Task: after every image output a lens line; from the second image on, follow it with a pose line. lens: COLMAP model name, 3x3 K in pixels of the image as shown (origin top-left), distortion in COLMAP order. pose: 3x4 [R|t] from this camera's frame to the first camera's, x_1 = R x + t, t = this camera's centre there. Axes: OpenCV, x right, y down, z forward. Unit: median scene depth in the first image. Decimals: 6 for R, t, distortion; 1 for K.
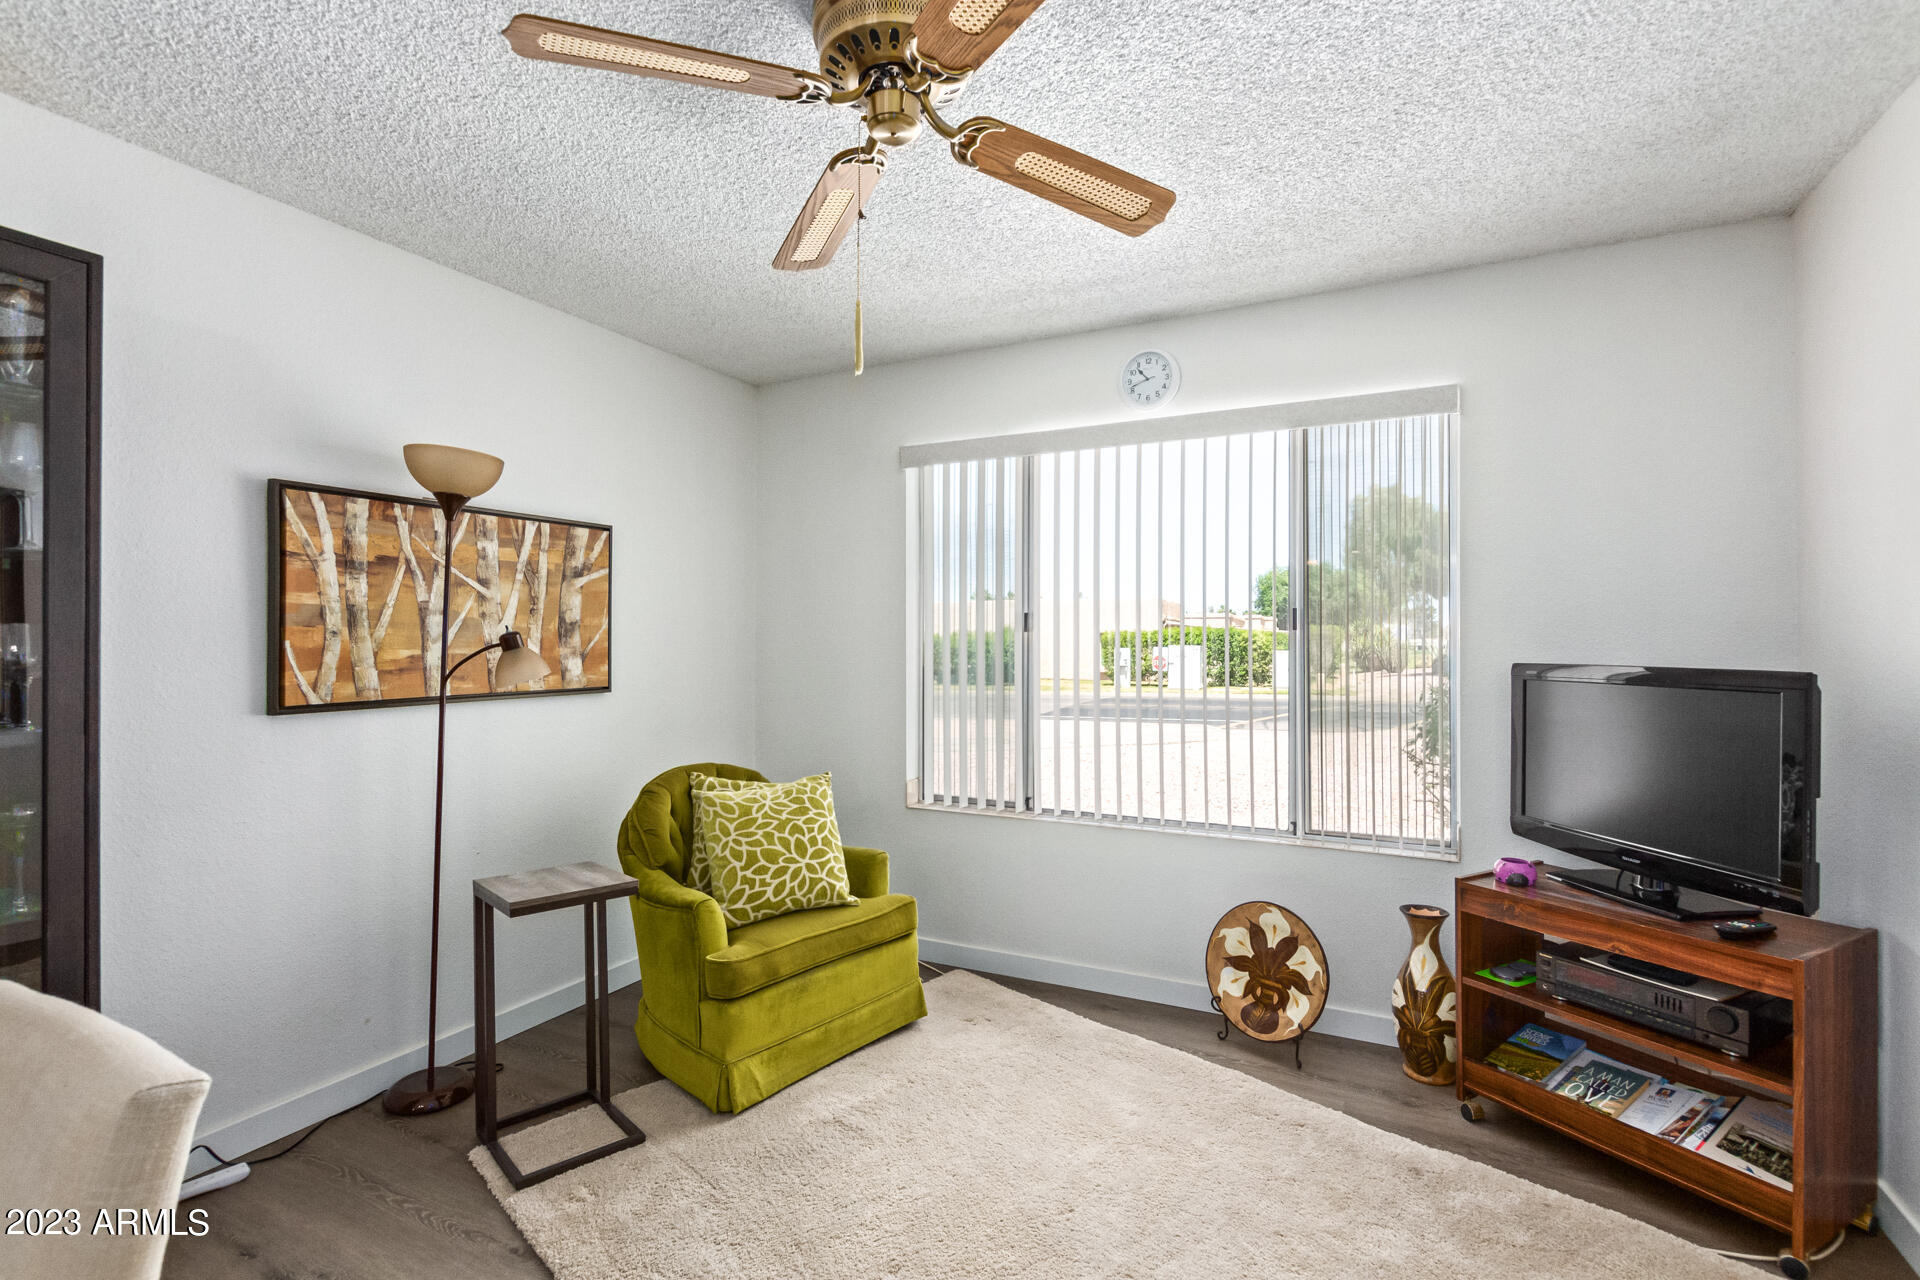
lens RADIAL K [[890.8, 0, 955.9], [0, 890.8, 642.0], [0, 0, 1]] dist [0.009163, -0.003653]
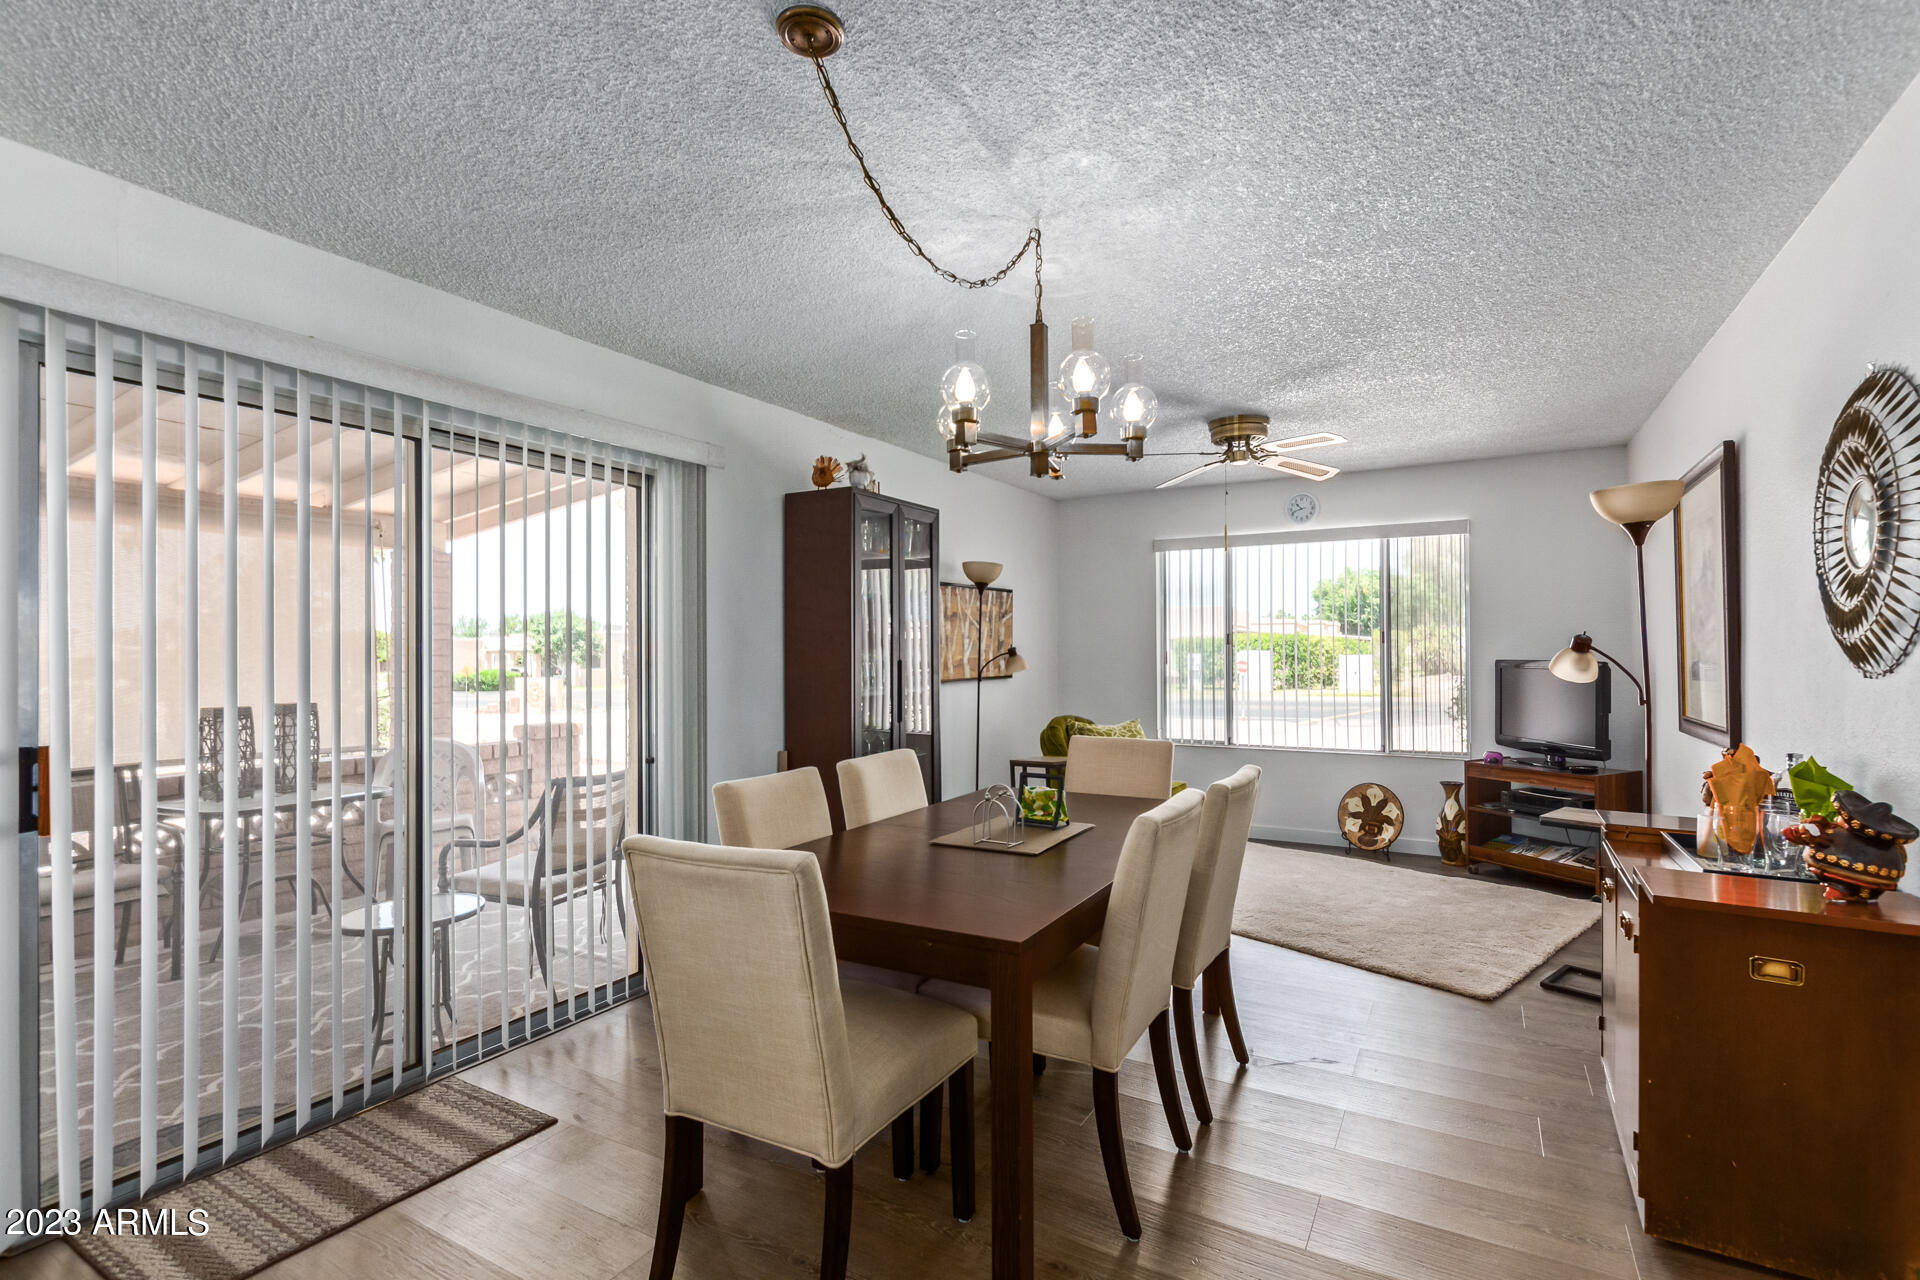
lens RADIAL K [[890.8, 0, 979.9], [0, 890.8, 643.9], [0, 0, 1]] dist [0.009163, -0.003653]
pose [[0.999387, -0.005819, -0.034518, -0.452597], [0.005639, 0.999970, -0.005296, -0.007501], [0.034548, 0.005098, 0.999390, -1.017494]]
